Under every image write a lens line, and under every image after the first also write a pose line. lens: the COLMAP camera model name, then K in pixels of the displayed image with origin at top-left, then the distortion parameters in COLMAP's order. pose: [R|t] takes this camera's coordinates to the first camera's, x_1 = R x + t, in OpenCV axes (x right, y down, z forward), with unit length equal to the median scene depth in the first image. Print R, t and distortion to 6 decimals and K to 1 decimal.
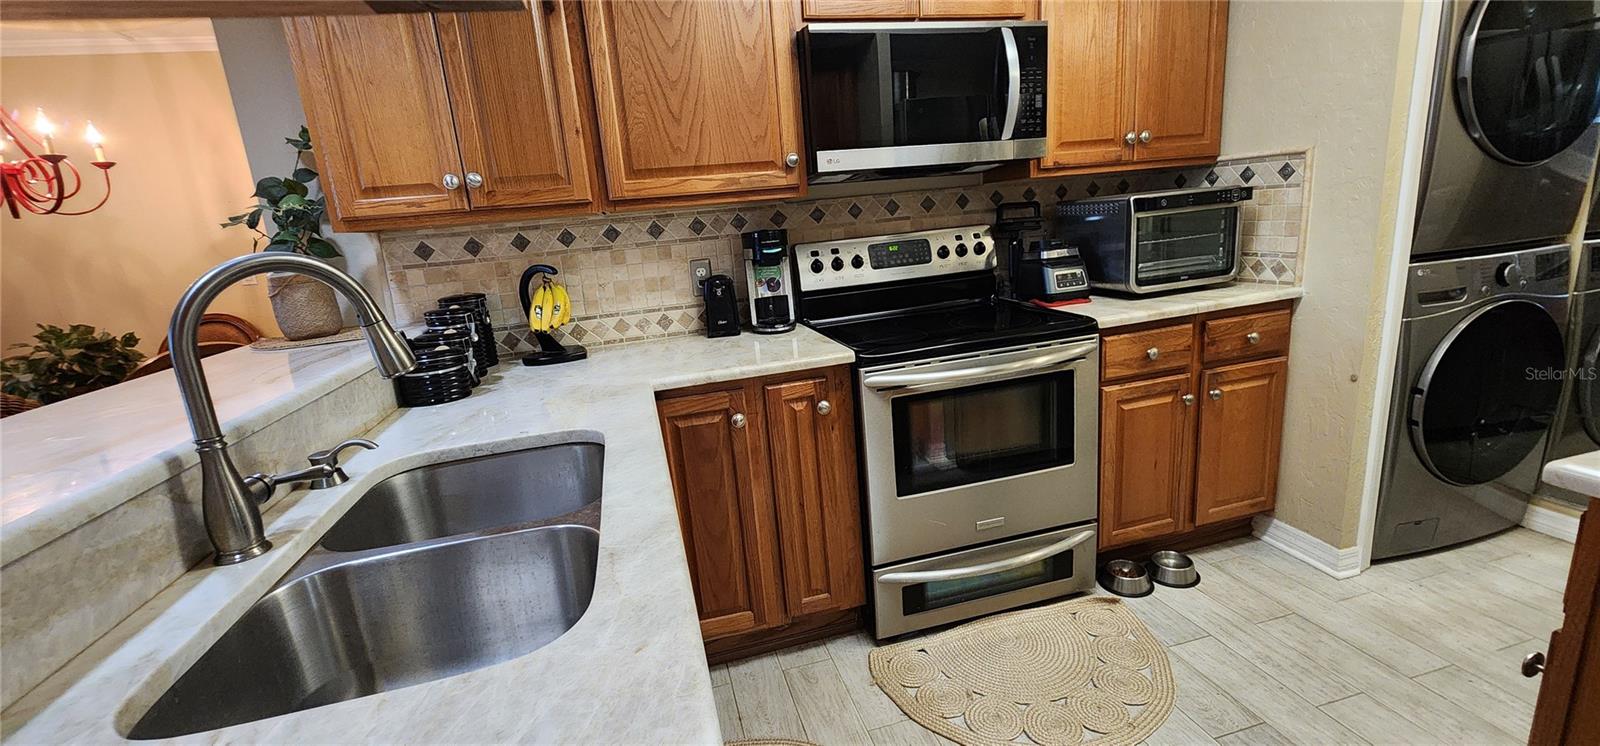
lens RADIAL K [[653.1, 0, 797.6], [0, 653.1, 376.0], [0, 0, 1]] dist [0.000114, 0.000031]
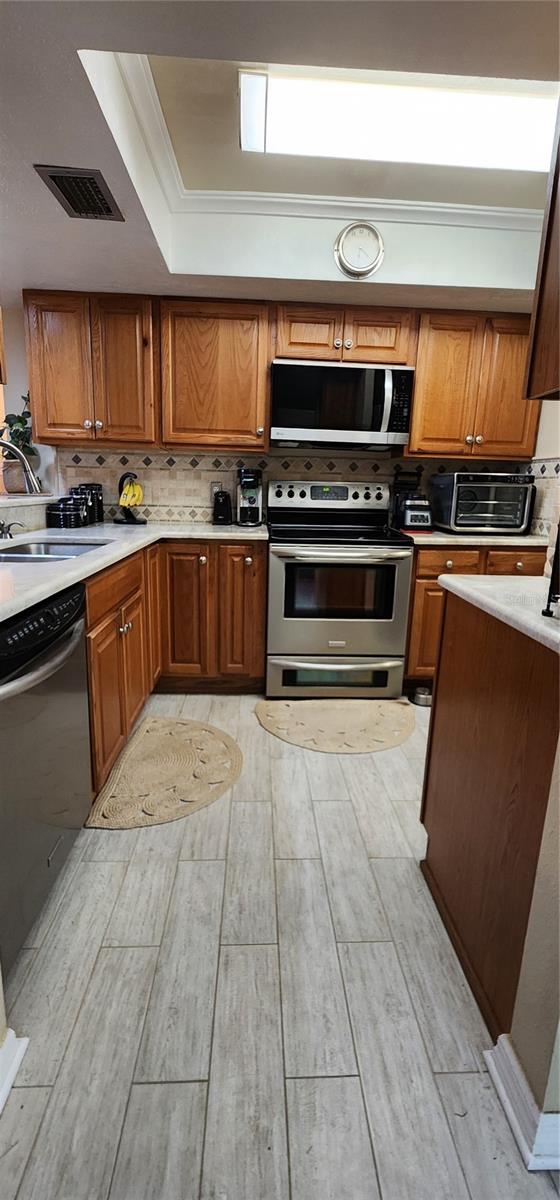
lens RADIAL K [[489.8, 0, 280.0], [0, 489.8, 600.0], [0, 0, 1]] dist [0.000114, 0.000031]
pose [[0.972139, 0.158534, -0.172664, 0.333232], [-0.158993, 0.987216, 0.011260, 0.109537], [0.172242, 0.016507, 0.984916, -0.327143]]
